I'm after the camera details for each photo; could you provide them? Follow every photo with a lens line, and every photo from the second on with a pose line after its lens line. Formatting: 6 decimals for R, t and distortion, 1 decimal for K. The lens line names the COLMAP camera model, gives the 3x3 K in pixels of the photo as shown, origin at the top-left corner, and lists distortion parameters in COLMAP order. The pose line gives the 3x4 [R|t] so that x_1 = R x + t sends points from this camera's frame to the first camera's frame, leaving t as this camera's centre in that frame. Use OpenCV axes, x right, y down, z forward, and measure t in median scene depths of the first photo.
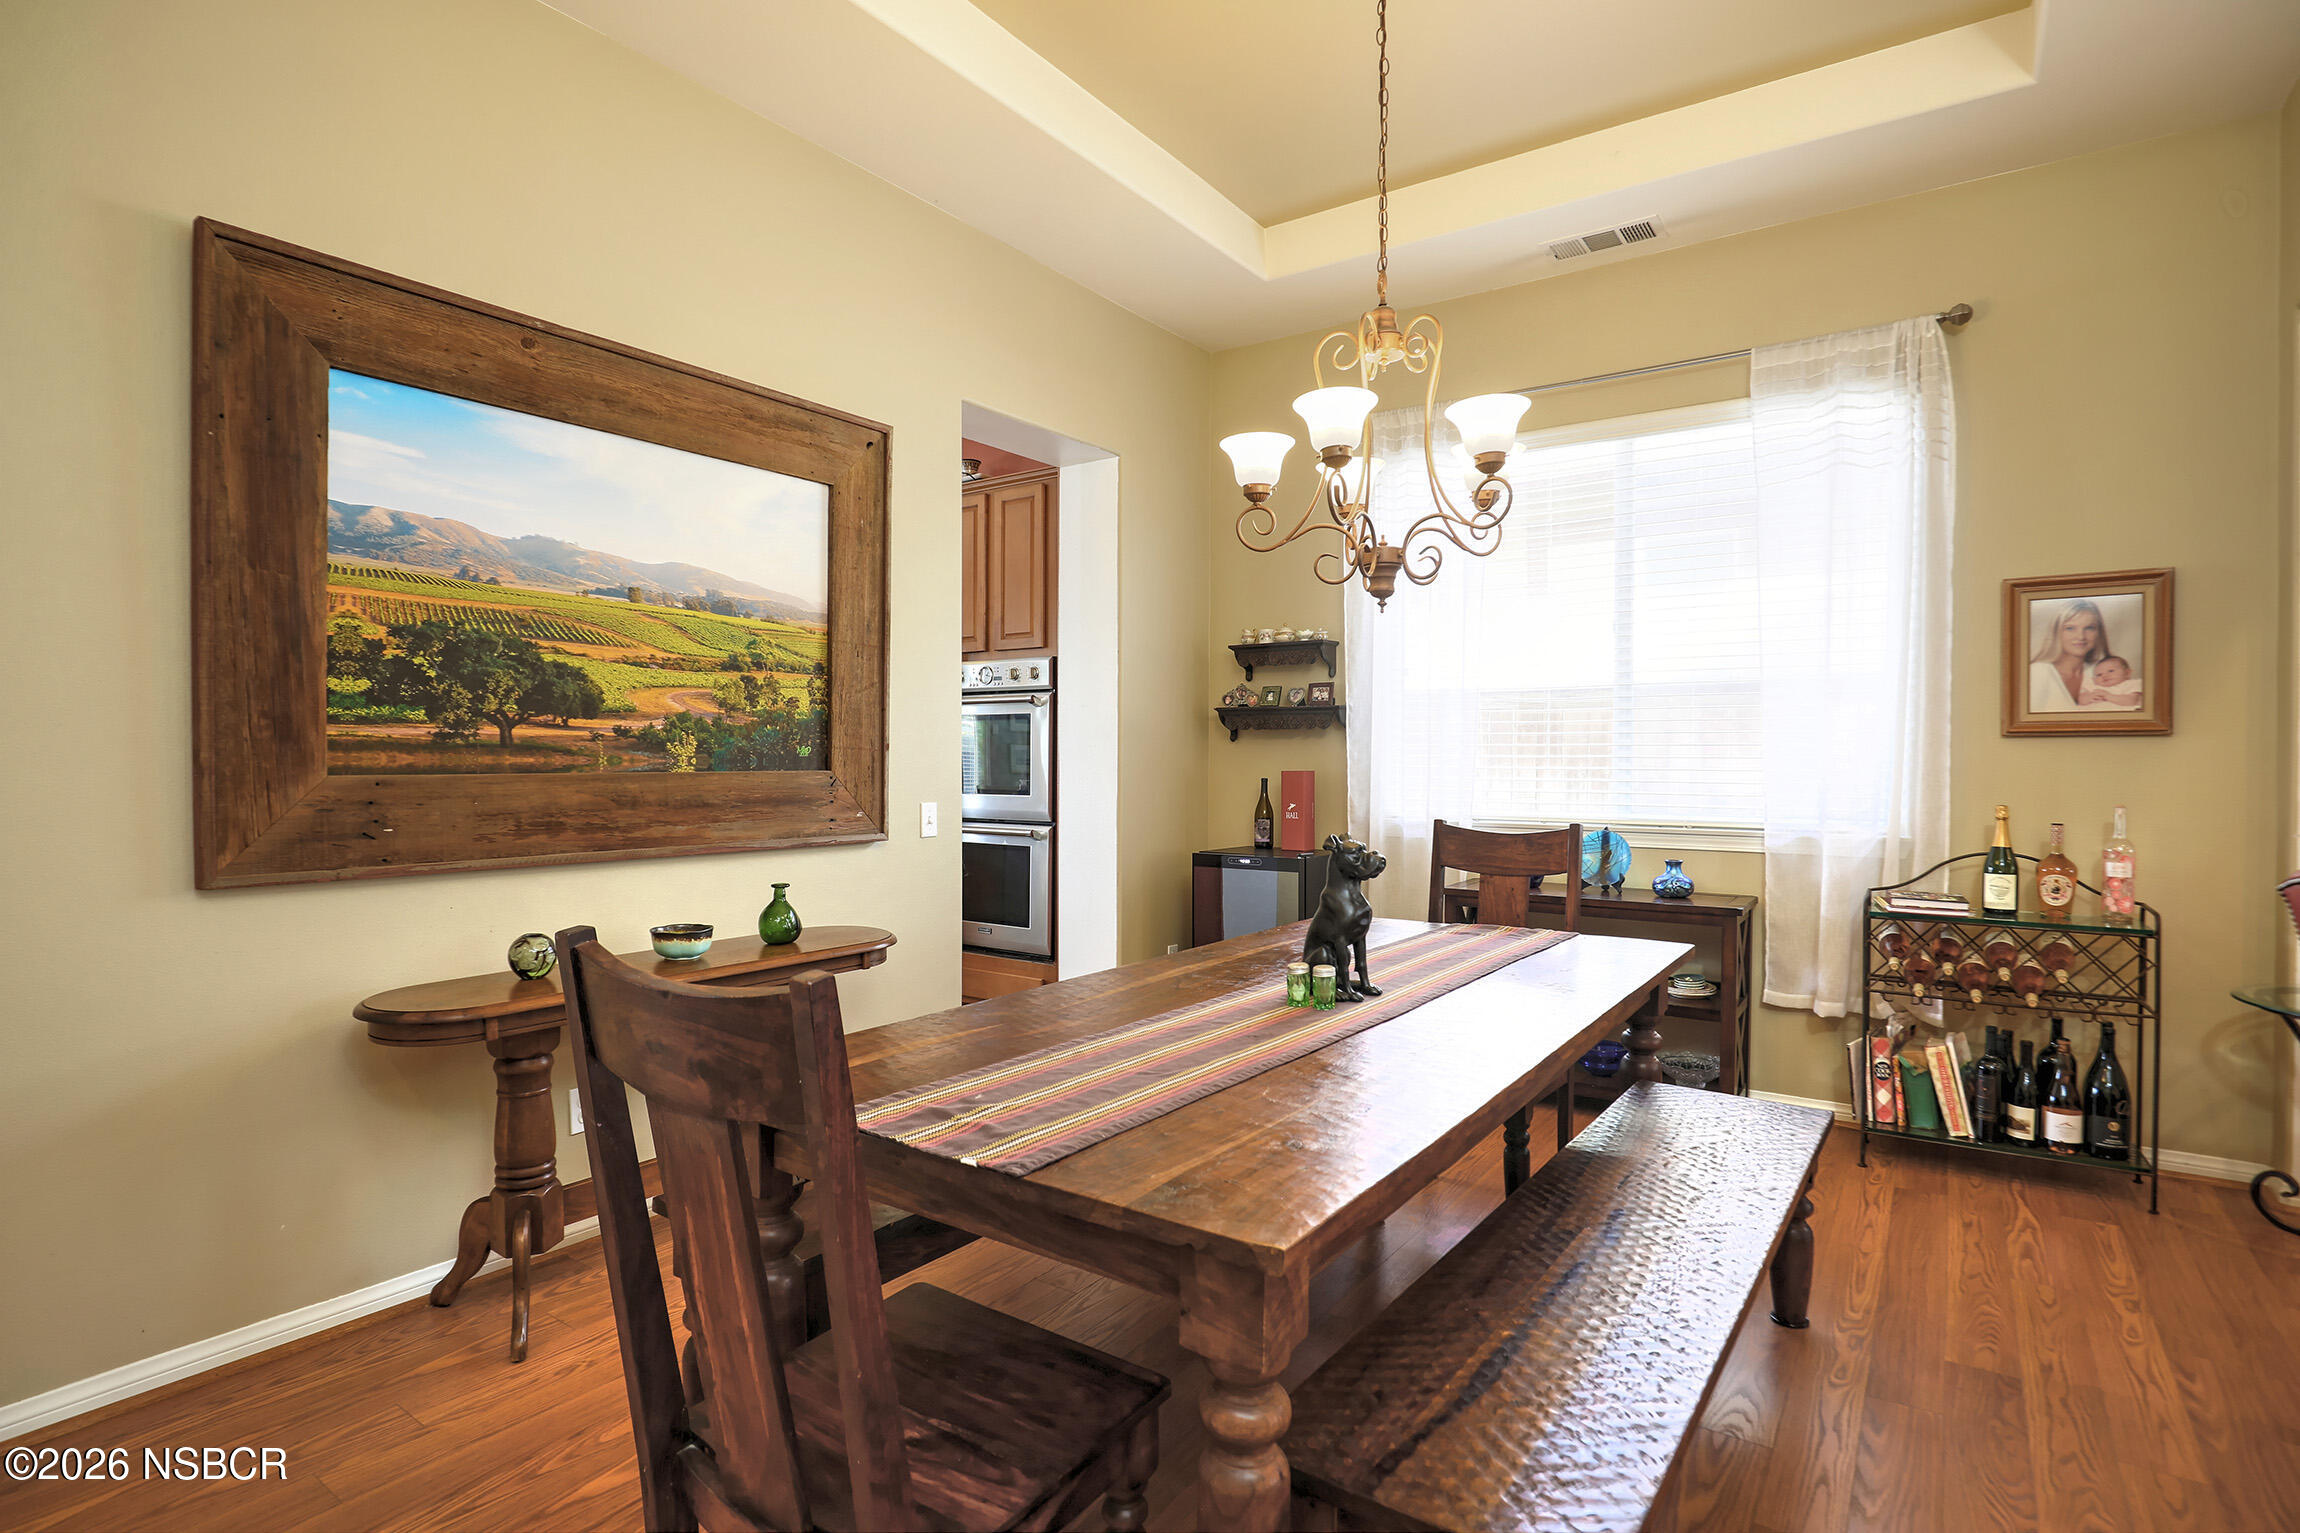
lens RADIAL K [[1166.8, 0, 1149.6], [0, 1166.8, 805.3], [0, 0, 1]] dist [-0.021957, 0.000866]
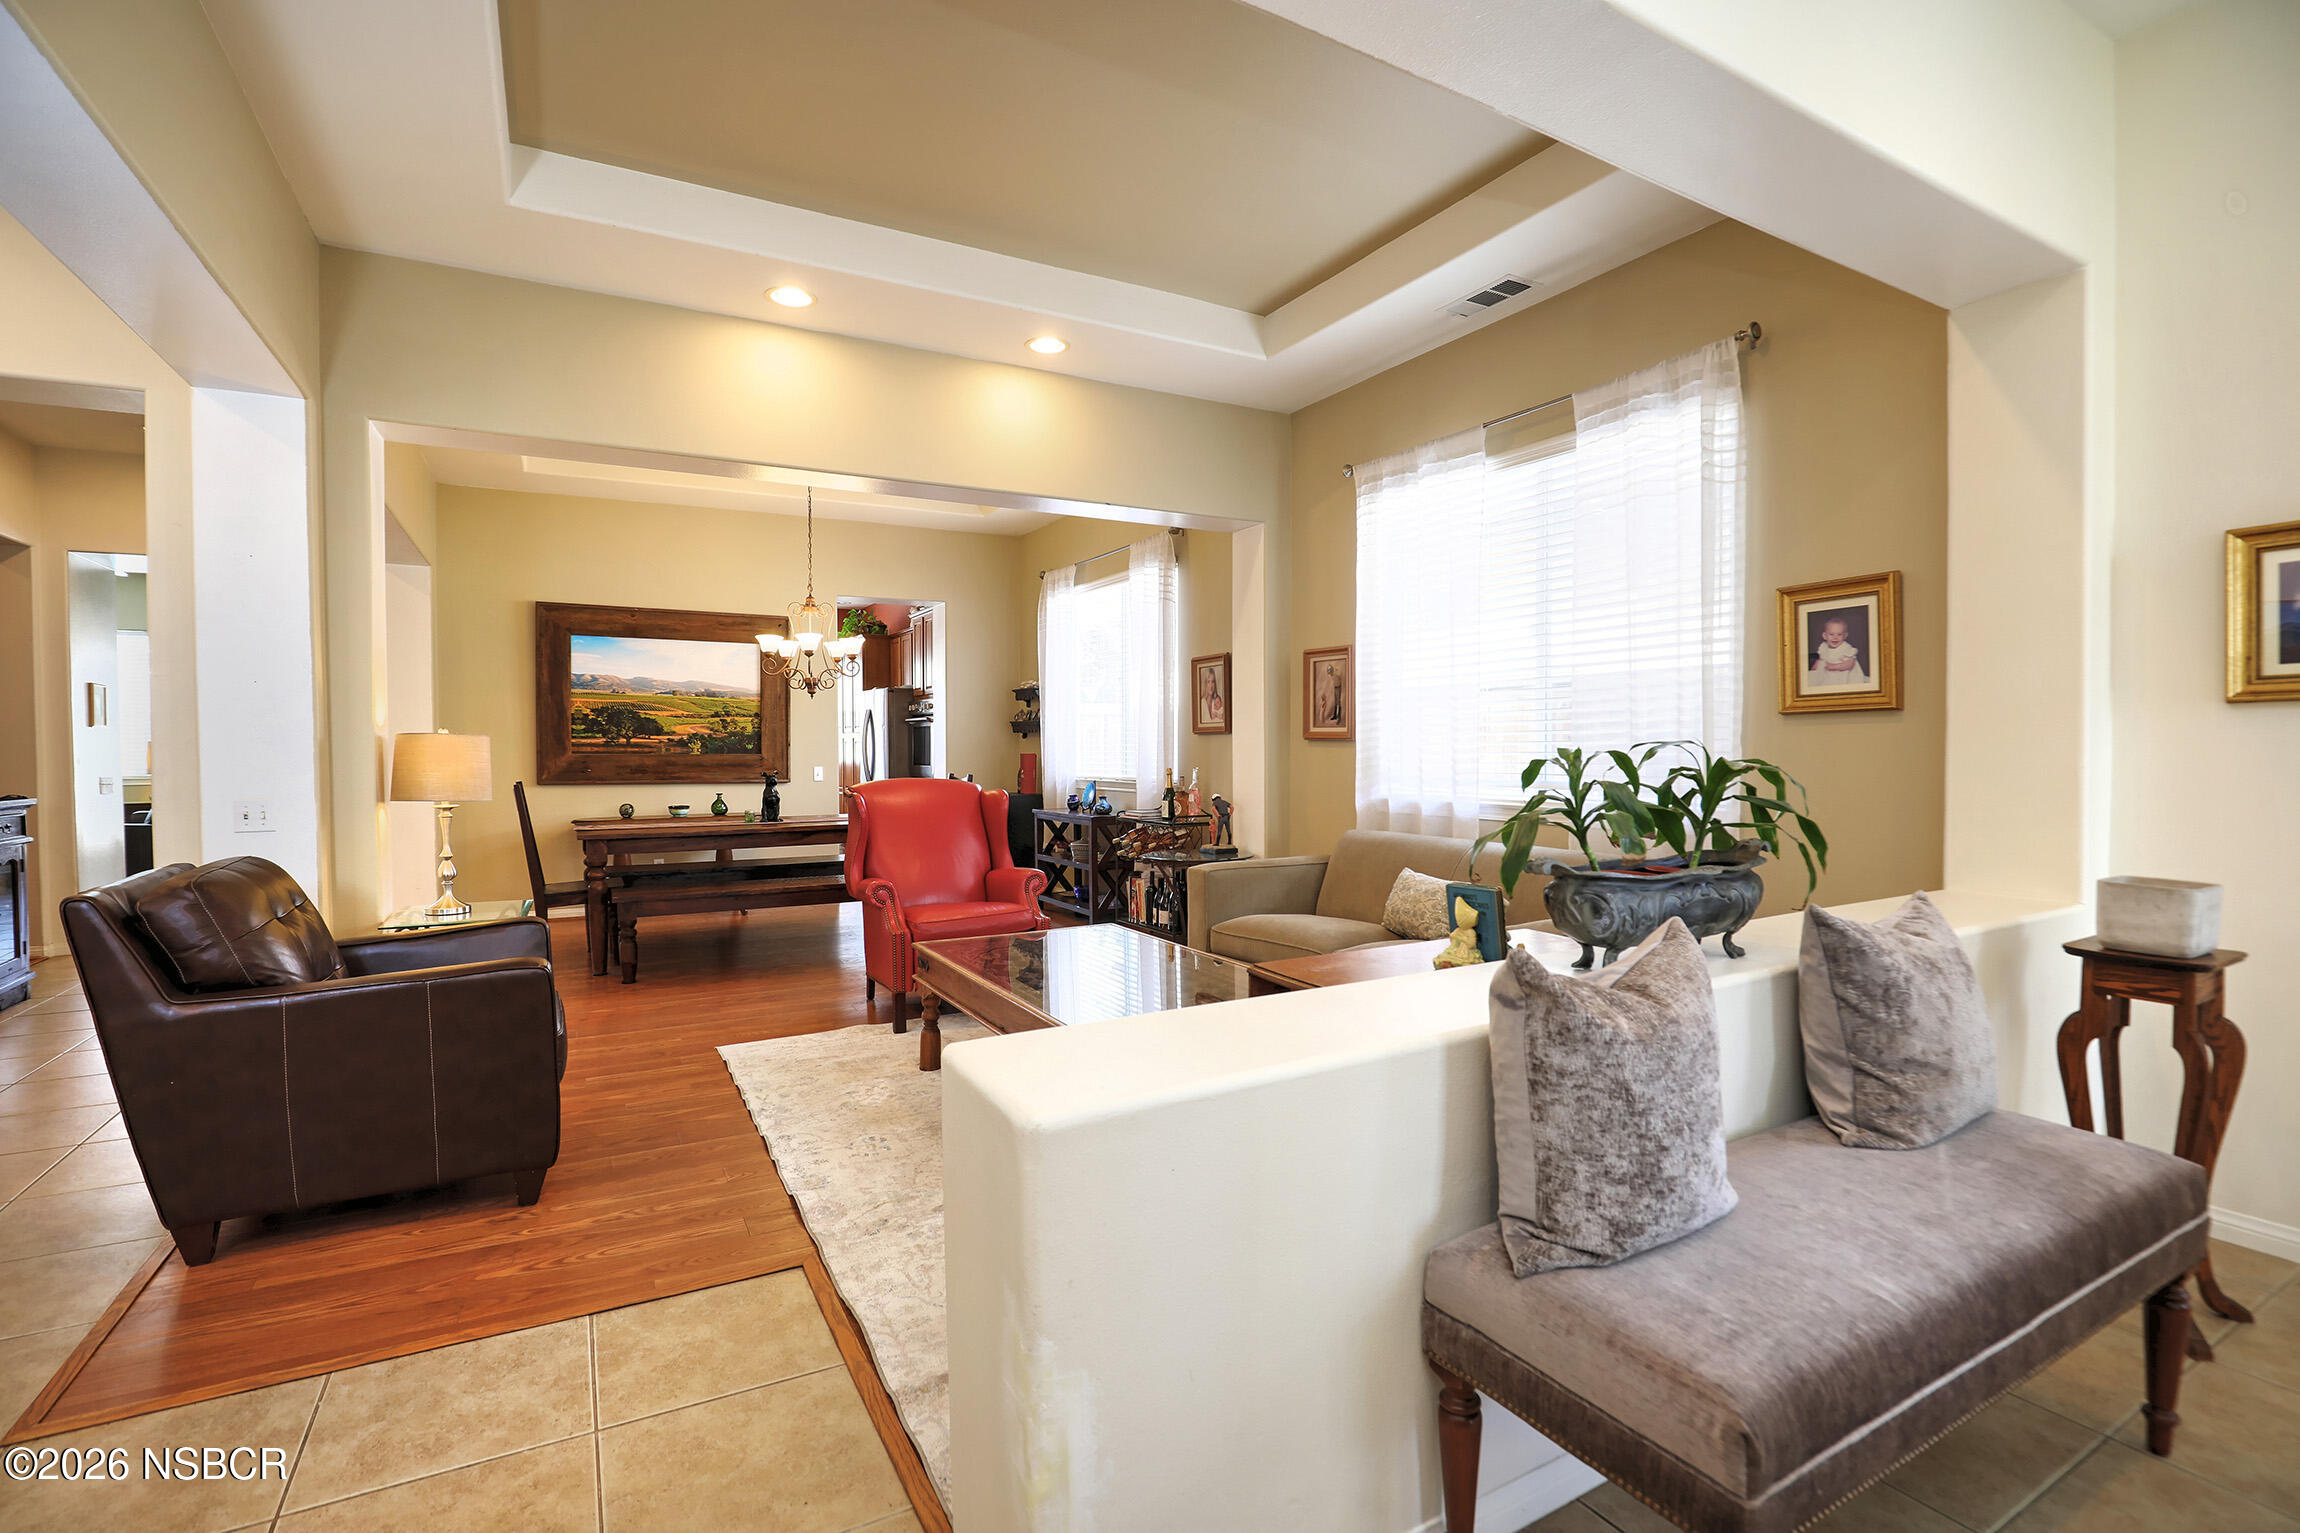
lens RADIAL K [[1059.6, 0, 1147.1], [0, 1059.6, 780.9], [0, 0, 1]] dist [-0.028670, 0.004699]
pose [[0.901567, 0.007703, -0.432571, 1.791715], [-0.013998, 0.999837, -0.011369, 0.053617], [0.432413, 0.016305, 0.901528, -0.879711]]
